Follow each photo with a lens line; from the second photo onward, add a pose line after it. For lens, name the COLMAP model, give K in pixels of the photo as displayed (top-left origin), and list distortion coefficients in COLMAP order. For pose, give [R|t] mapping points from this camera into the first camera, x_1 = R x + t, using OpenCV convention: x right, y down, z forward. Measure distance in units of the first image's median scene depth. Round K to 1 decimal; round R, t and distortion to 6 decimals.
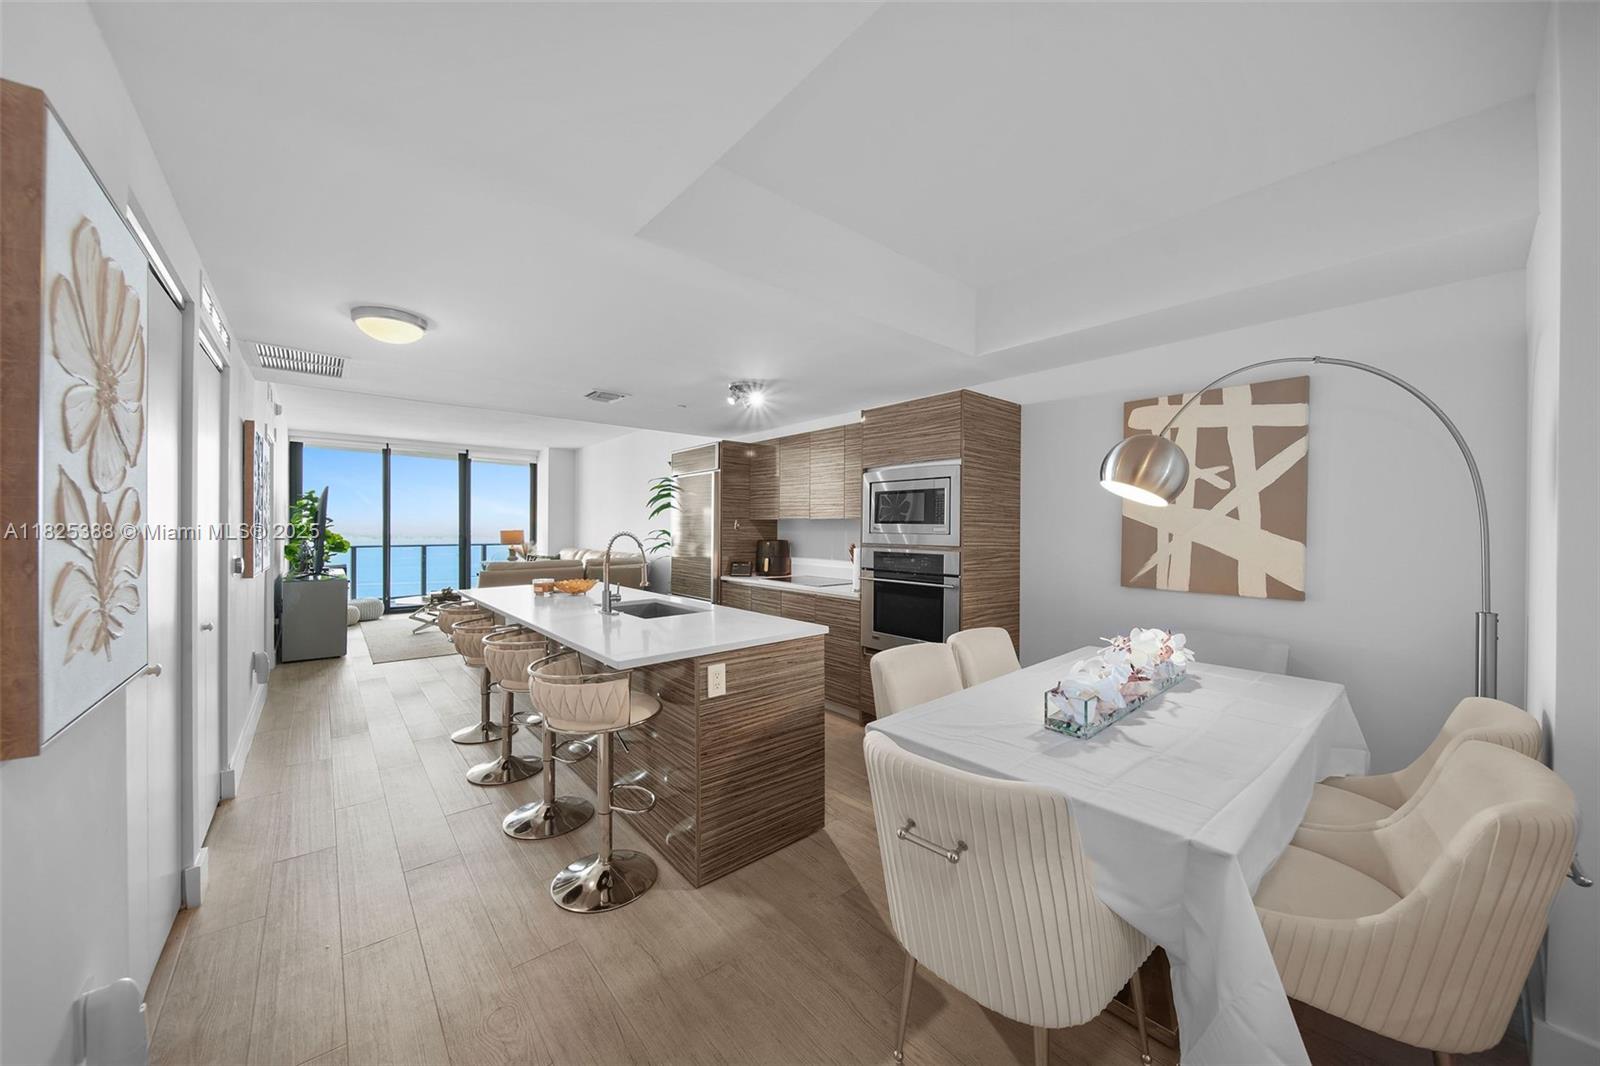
lens RADIAL K [[564.1, 0, 797.5], [0, 564.1, 535.0], [0, 0, 1]] dist [-0.002147, -0.000467]
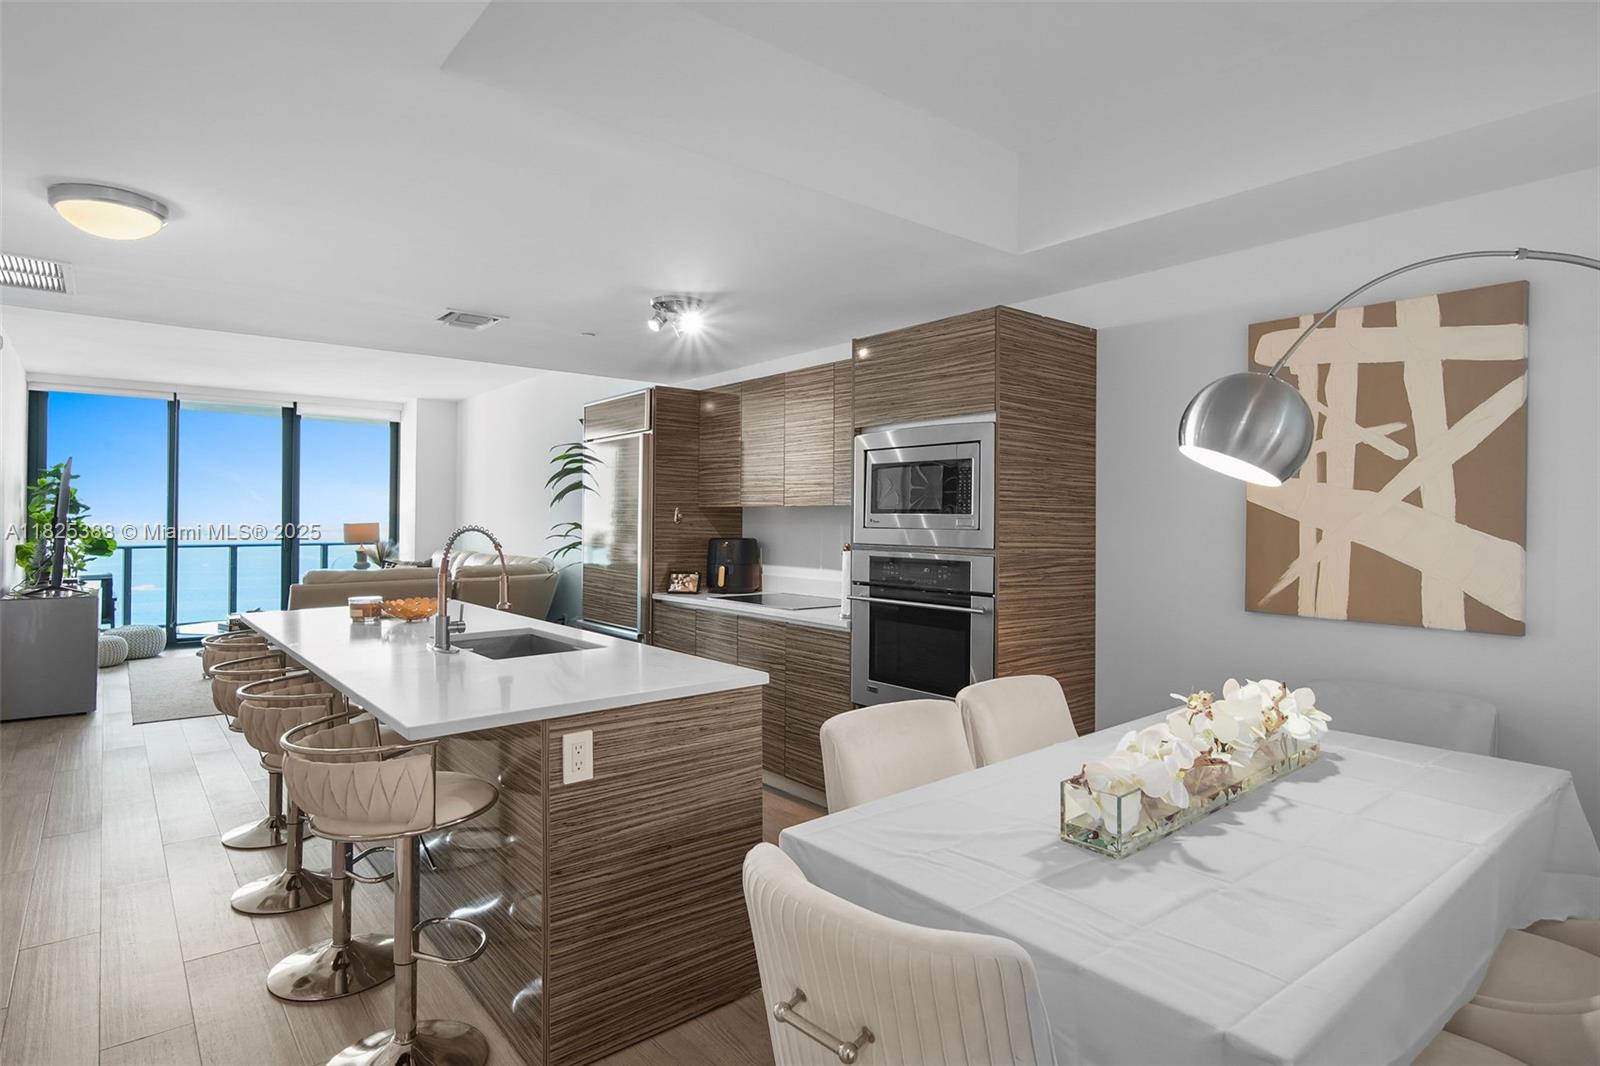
lens RADIAL K [[853.2, 0, 798.0], [0, 853.2, 521.7], [0, 0, 1]] dist [-0.000195, -0.002391]
pose [[0.999782, 0.000753, -0.020845, 0.075669], [-0.000964, 0.999949, -0.010080, -0.000548], [0.020837, 0.010098, 0.999732, 0.018816]]
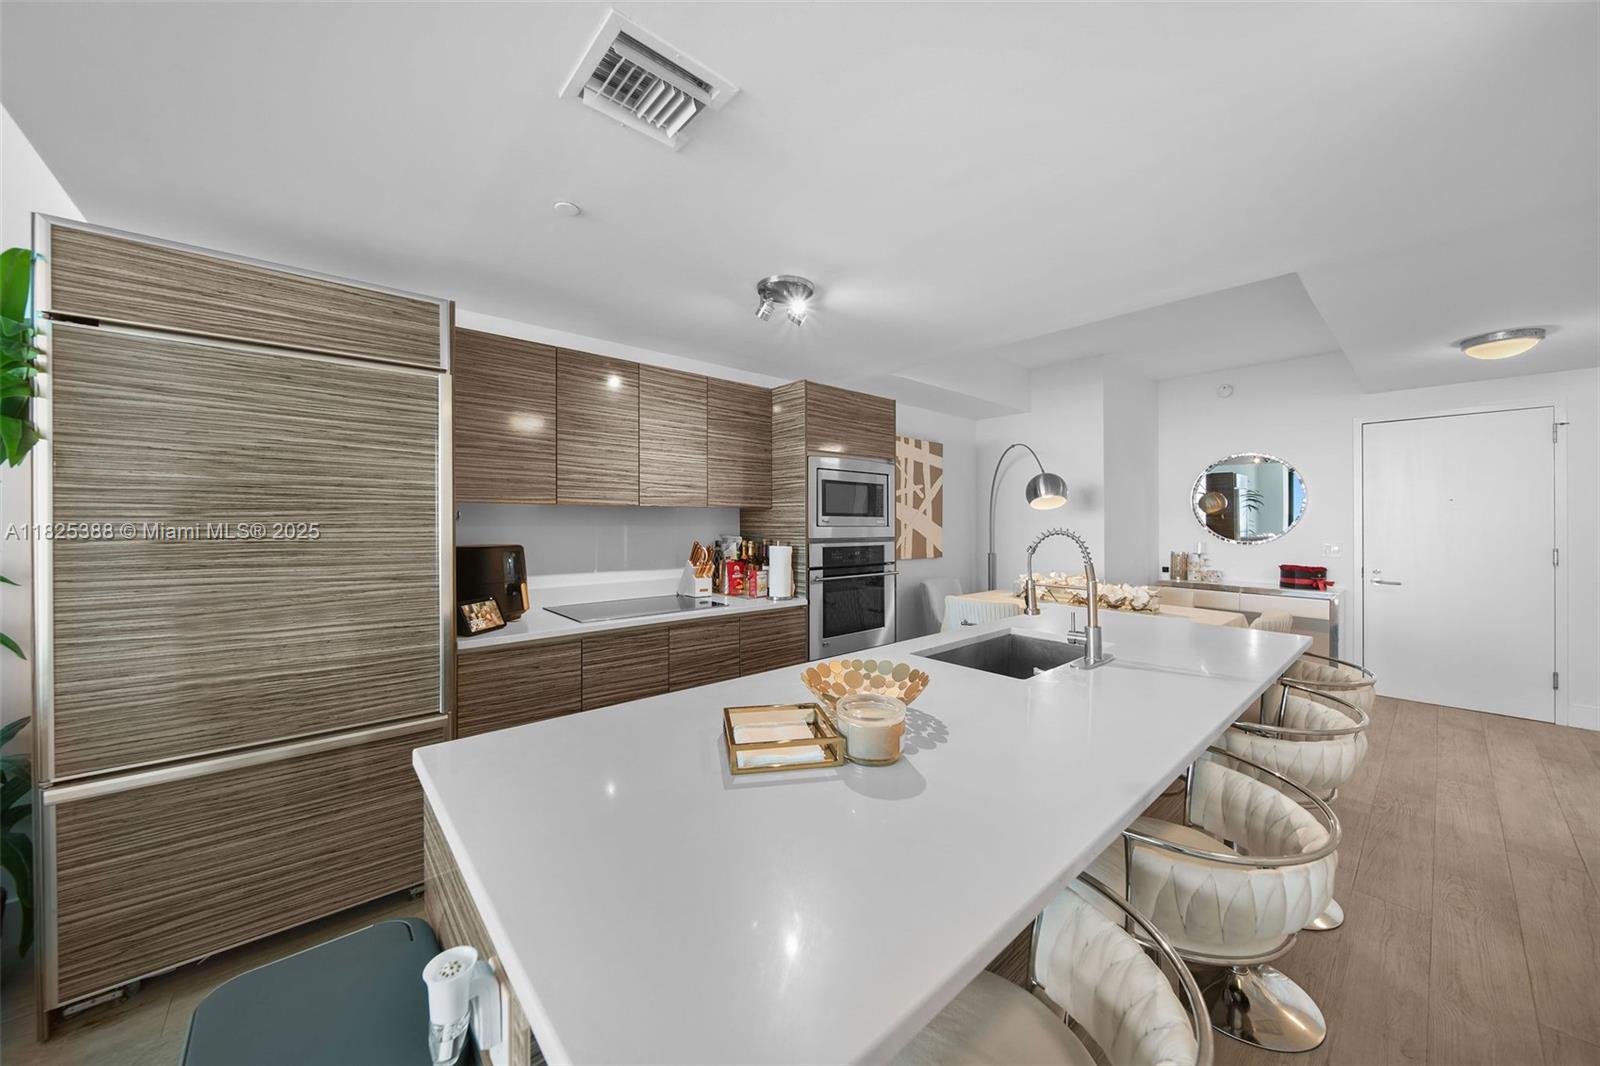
lens RADIAL K [[562.8, 0, 799.1], [0, 562.8, 525.7], [0, 0, 1]] dist [-0.001136, -0.001866]
pose [[-0.012914, -0.011270, 0.999853, -0.760045], [0.011902, 0.999864, 0.011423, -0.015377], [-0.999846, 0.012048, -0.012778, 1.078884]]
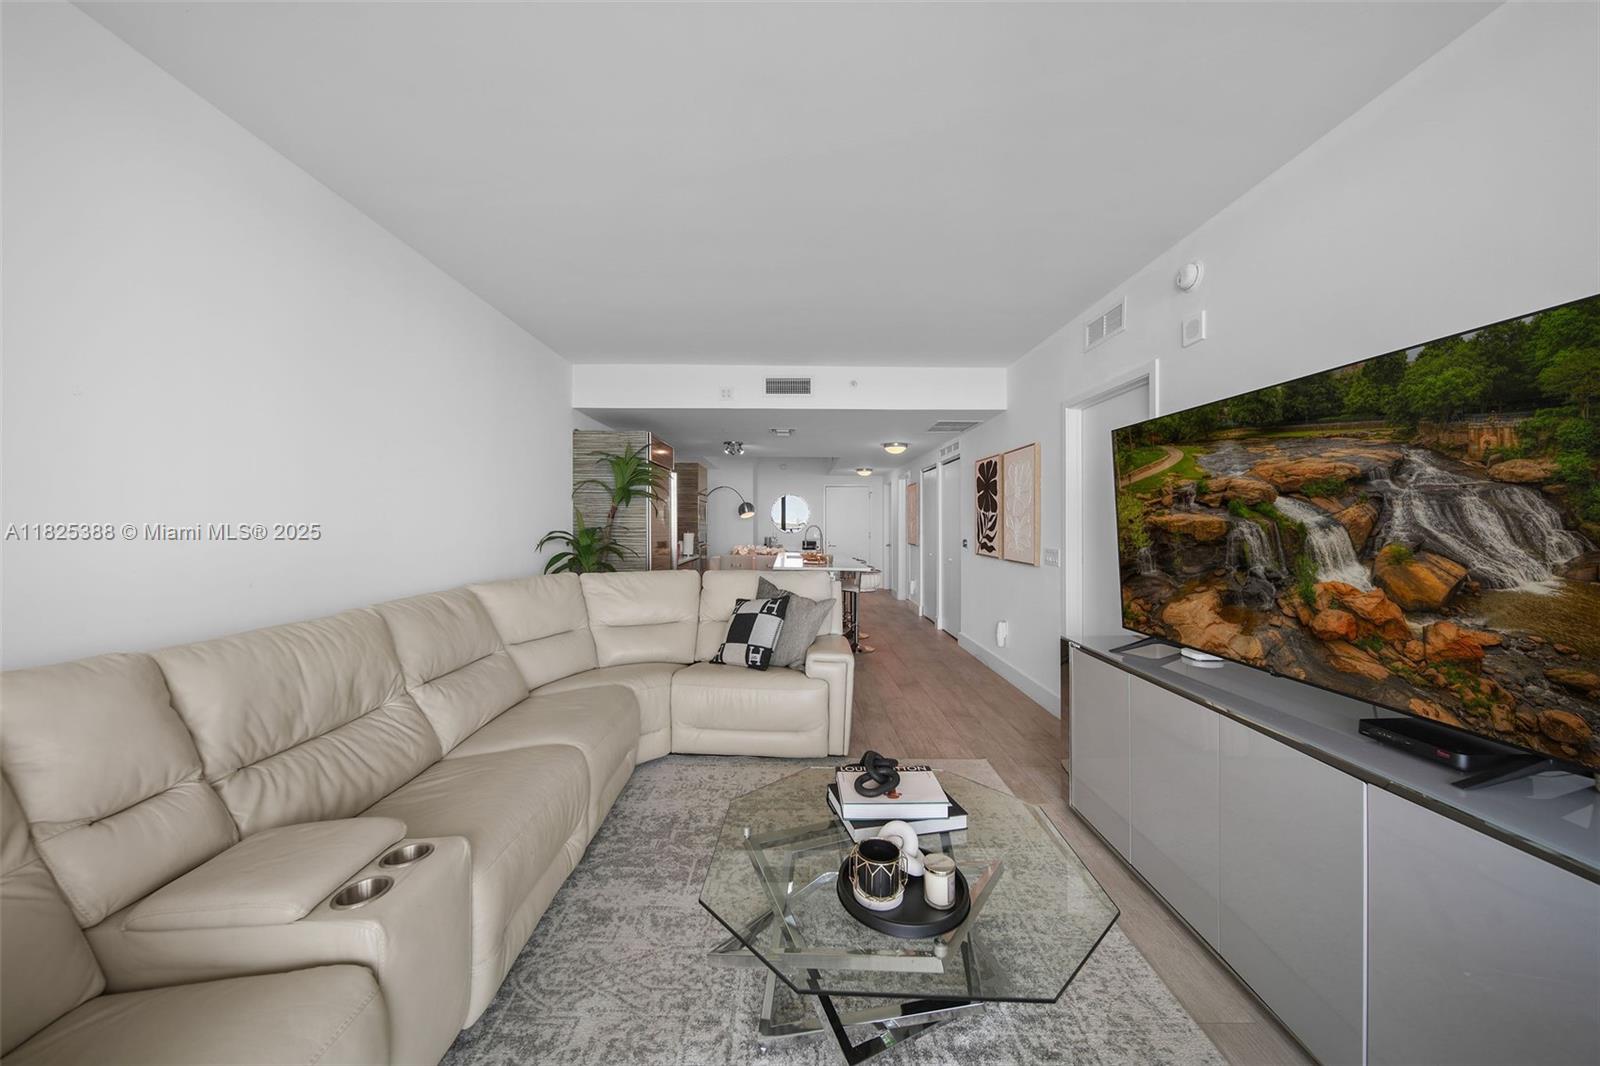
lens RADIAL K [[557.7, 0, 794.7], [0, 557.7, 500.5], [0, 0, 1]] dist [-0.002512, -0.000339]
pose [[-0.763745, 0.016732, 0.645302, -1.507788], [-0.003542, 0.999540, -0.030108, -0.028330], [-0.645509, -0.025281, -0.763334, 2.427168]]
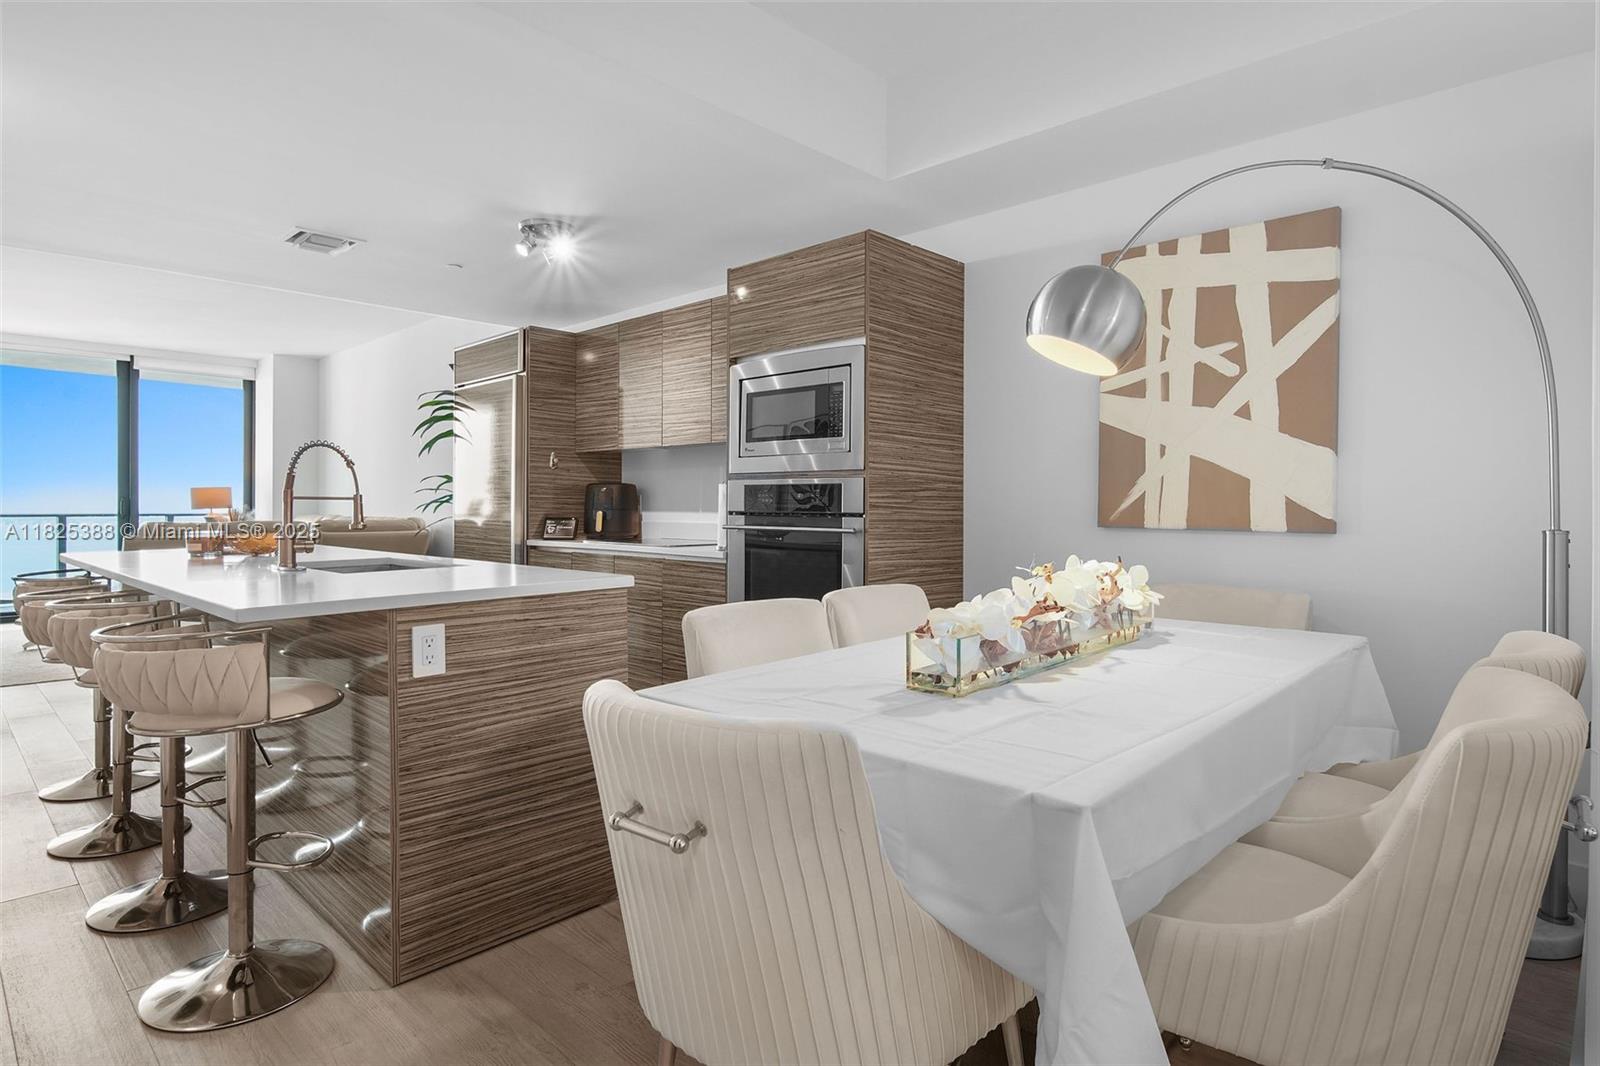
lens RADIAL K [[857.0, 0, 794.0], [0, 857.0, 516.1], [0, 0, 1]] dist [-0.001776, -0.000840]
pose [[0.995201, -0.003333, 0.097797, 0.097785], [0.003254, 0.999994, 0.000973, 0.065523], [-0.097799, -0.000650, 0.995206, 0.014688]]
